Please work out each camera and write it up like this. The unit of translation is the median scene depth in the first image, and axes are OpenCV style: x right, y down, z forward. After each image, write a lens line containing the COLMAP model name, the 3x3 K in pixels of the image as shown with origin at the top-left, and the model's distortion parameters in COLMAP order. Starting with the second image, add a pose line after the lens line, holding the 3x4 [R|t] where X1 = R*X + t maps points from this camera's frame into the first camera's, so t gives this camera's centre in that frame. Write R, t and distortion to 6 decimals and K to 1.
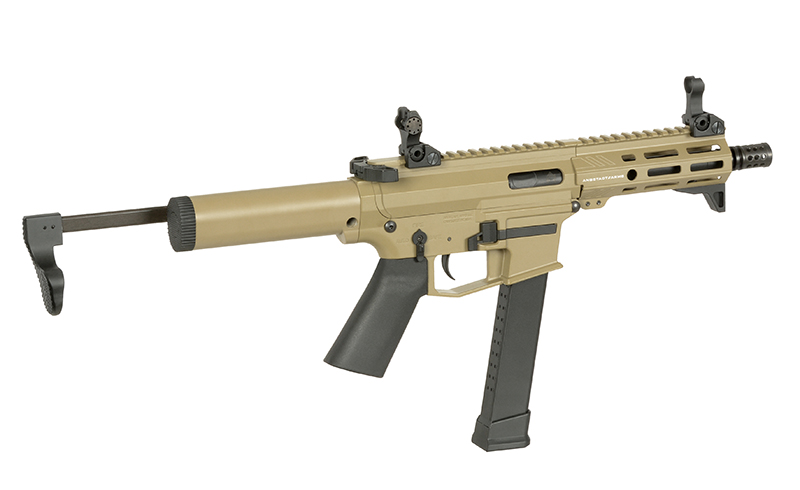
lens RADIAL K [[5320.6, 0, 399.1], [0, 5320.6, 244.8], [0, 0, 1]] dist [0.927771, 0.000000]
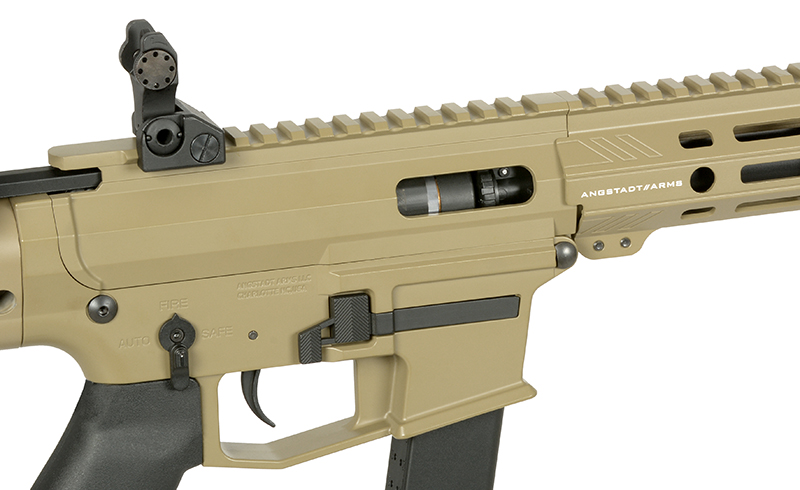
lens RADIAL K [[5320.6, 0, 401.2], [0, 5320.6, 243.8], [0, 0, 1]] dist [0.927771, 0.000000]
pose [[0.993601, 0.014075, -0.112063, 0.067961], [-0.007091, 0.998021, 0.062477, -0.034571], [0.112721, -0.061282, 0.991735, 0.583808]]
